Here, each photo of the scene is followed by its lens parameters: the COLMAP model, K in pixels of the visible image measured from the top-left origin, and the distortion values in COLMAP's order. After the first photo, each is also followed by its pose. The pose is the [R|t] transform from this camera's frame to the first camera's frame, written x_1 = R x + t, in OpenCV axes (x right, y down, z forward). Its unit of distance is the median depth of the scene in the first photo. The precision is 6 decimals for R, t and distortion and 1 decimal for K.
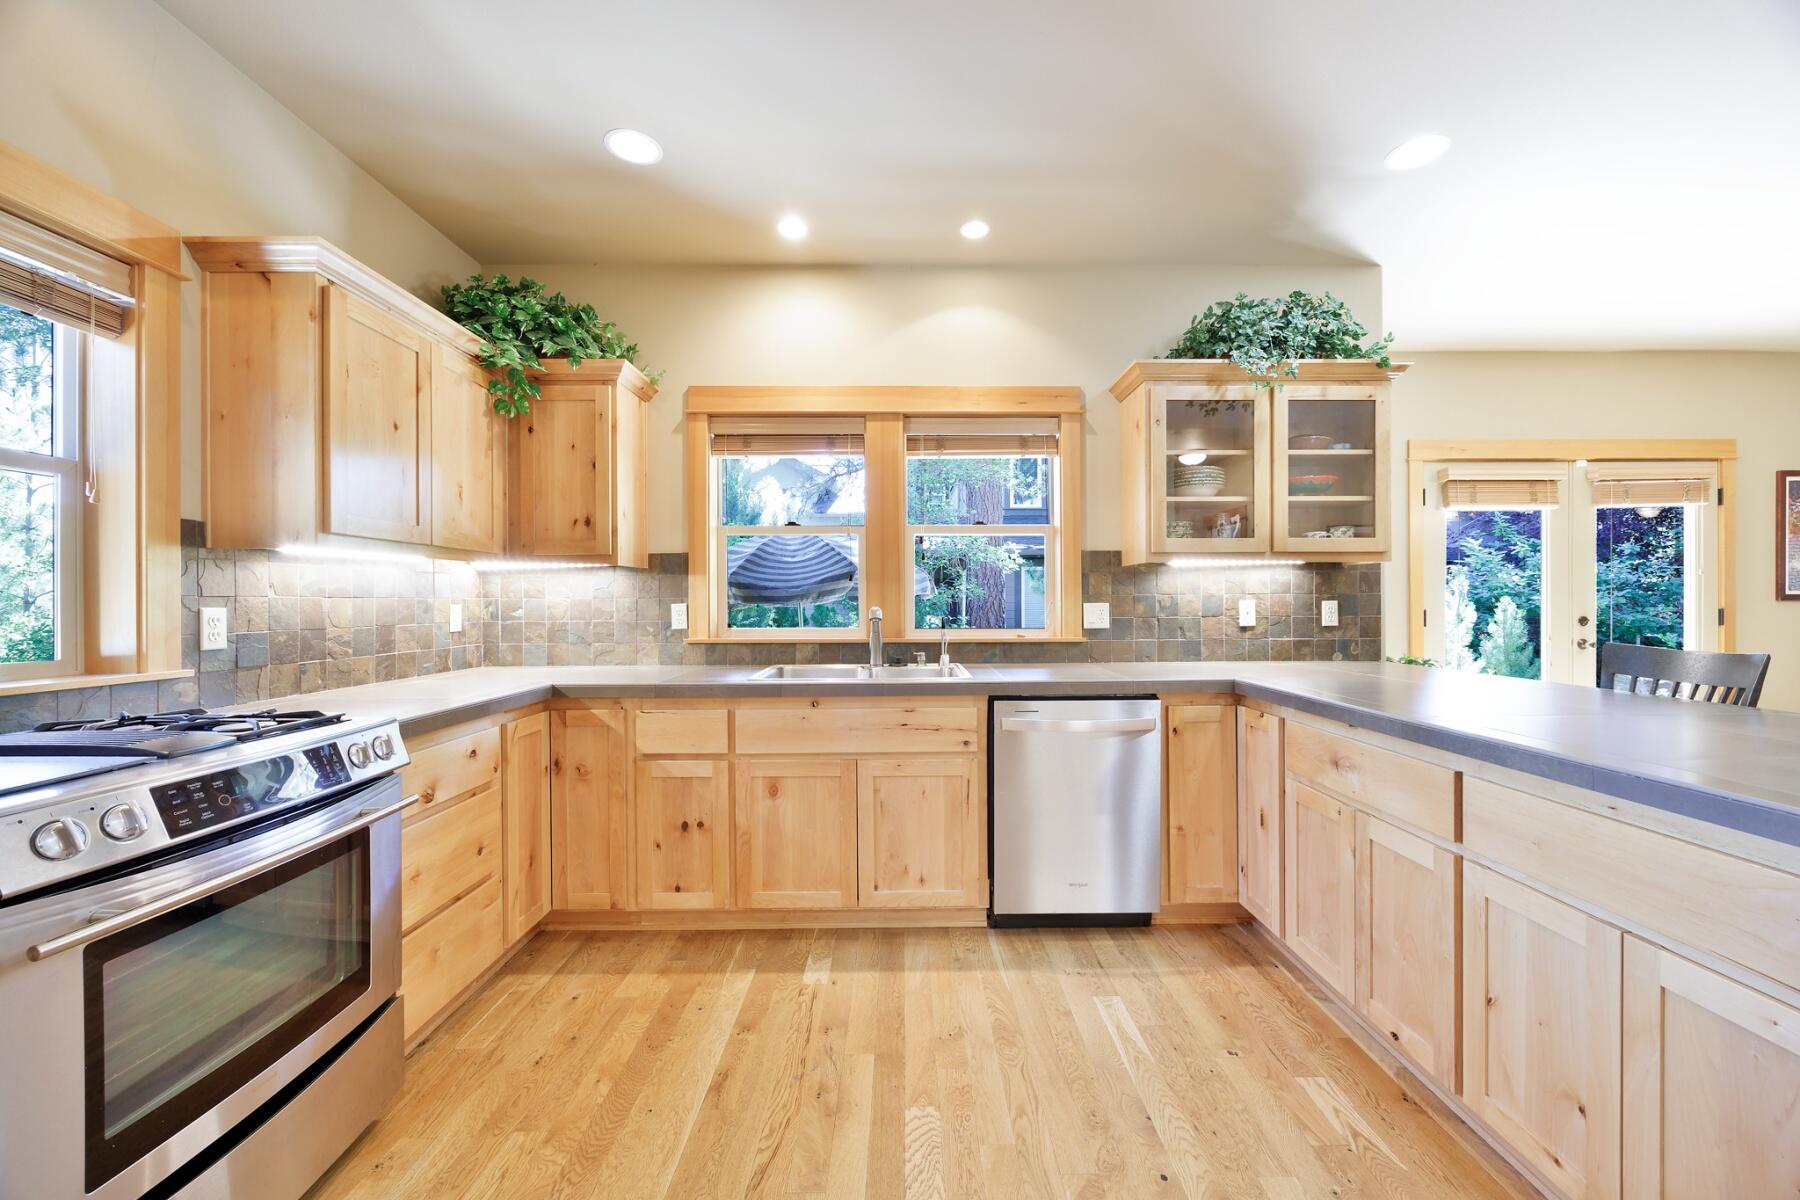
lens RADIAL K [[679.1, 0, 903.4], [0, 679.1, 602.7], [0, 0, 1]] dist [-0.005288, 0.000059]
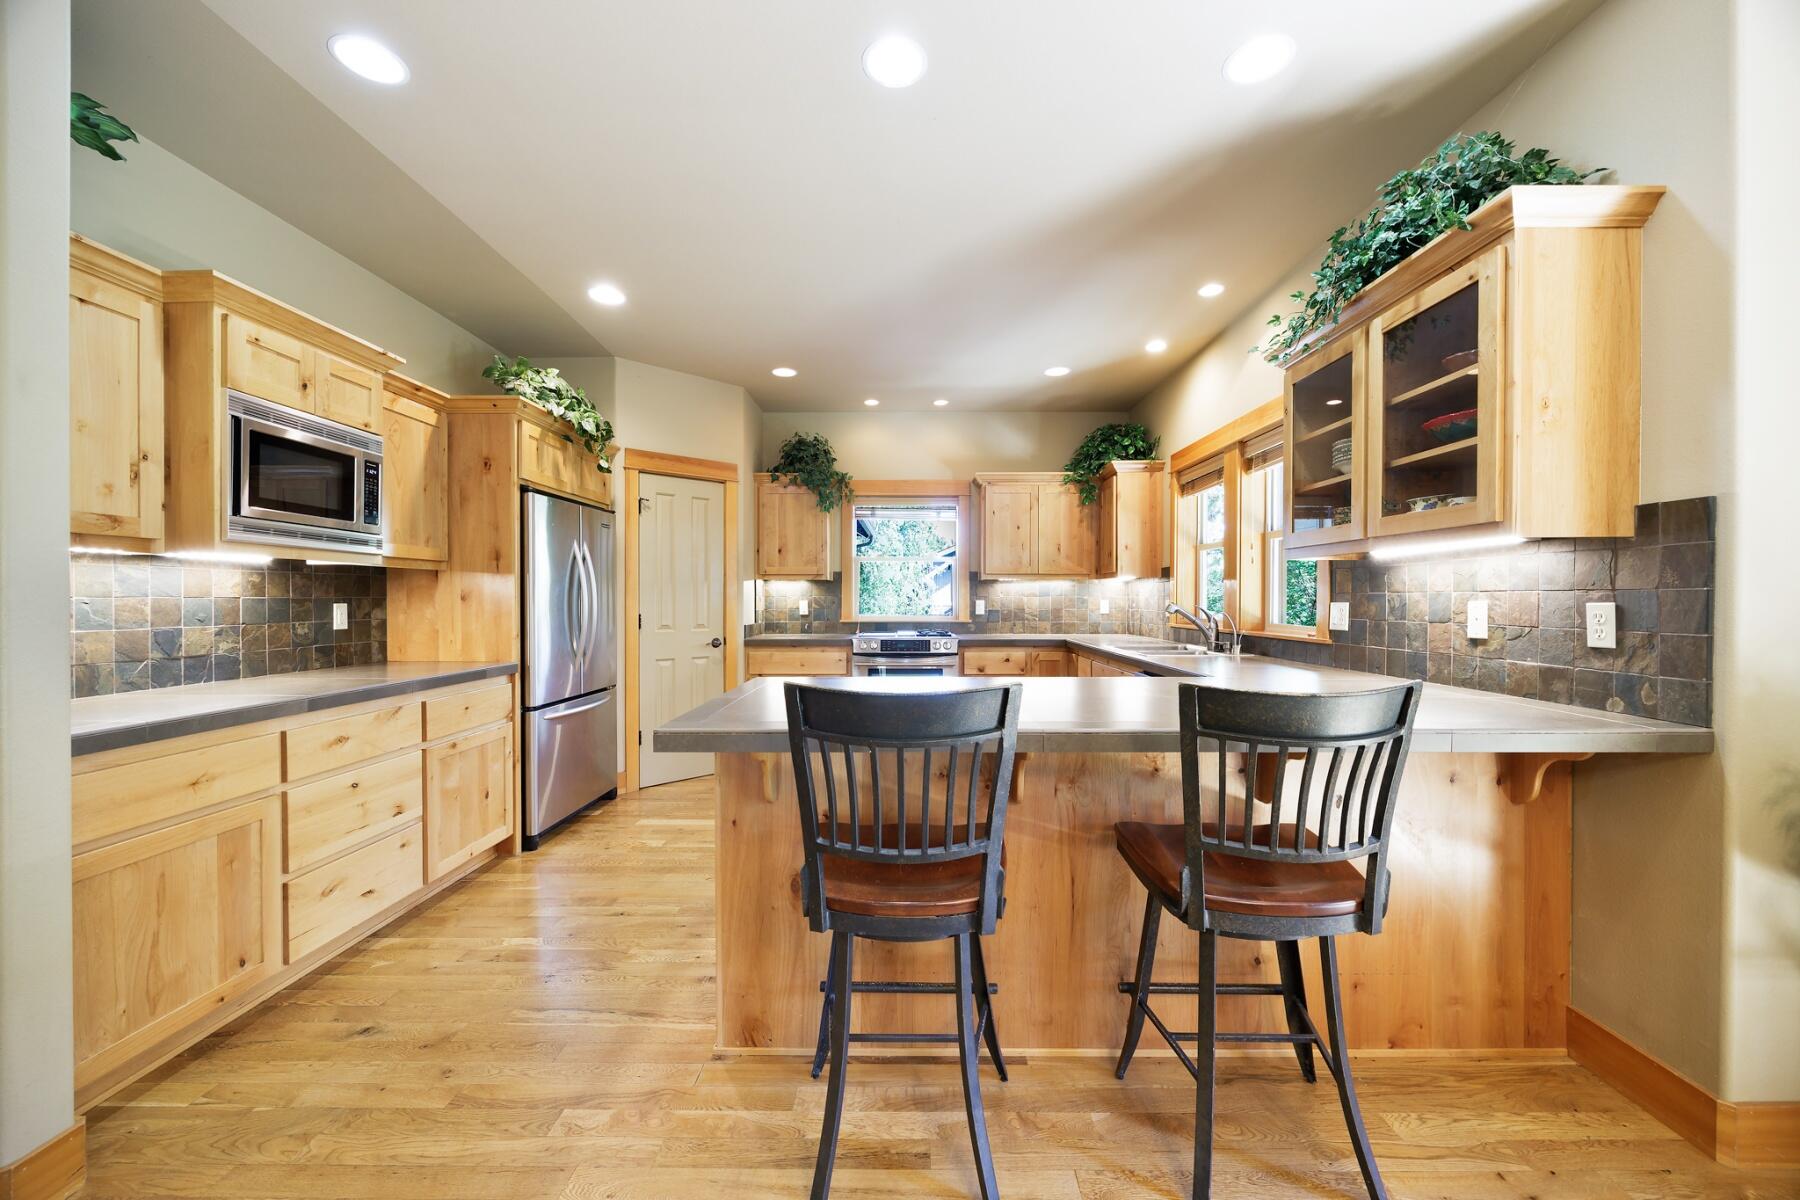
lens RADIAL K [[679.1, 0, 903.4], [0, 679.1, 602.7], [0, 0, 1]] dist [-0.005288, 0.000059]
pose [[-0.022969, 0.010064, -0.999686, 1.329401], [-0.002315, 0.999946, 0.010120, -0.007732], [0.999734, 0.002547, -0.022944, 0.487374]]
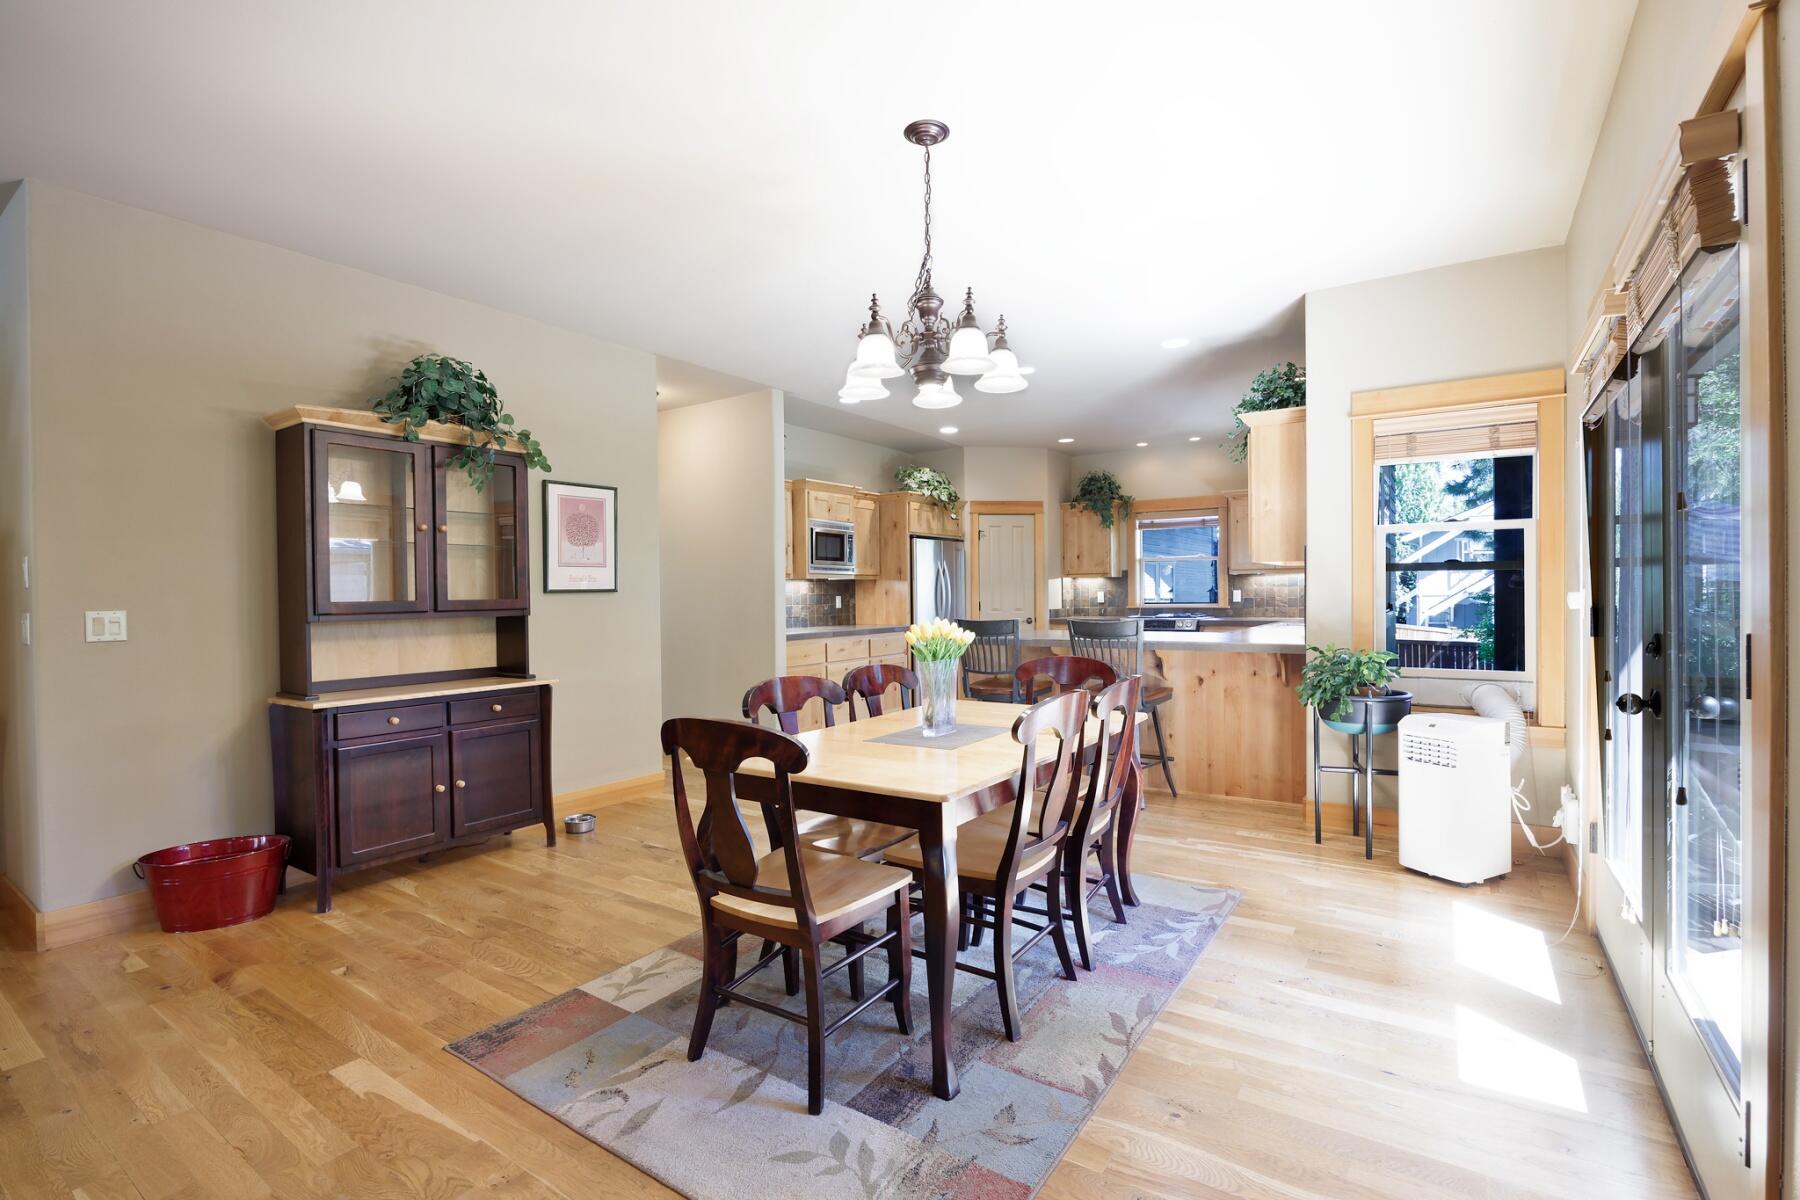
lens RADIAL K [[814.7, 0, 911.3], [0, 814.7, 595.9], [0, 0, 1]] dist [-0.013257, 0.000092]
pose [[-0.565565, 0.014914, -0.824569, 2.458845], [0.012185, 0.999878, 0.009727, -0.018709], [0.824613, -0.004547, -0.565678, 1.370913]]
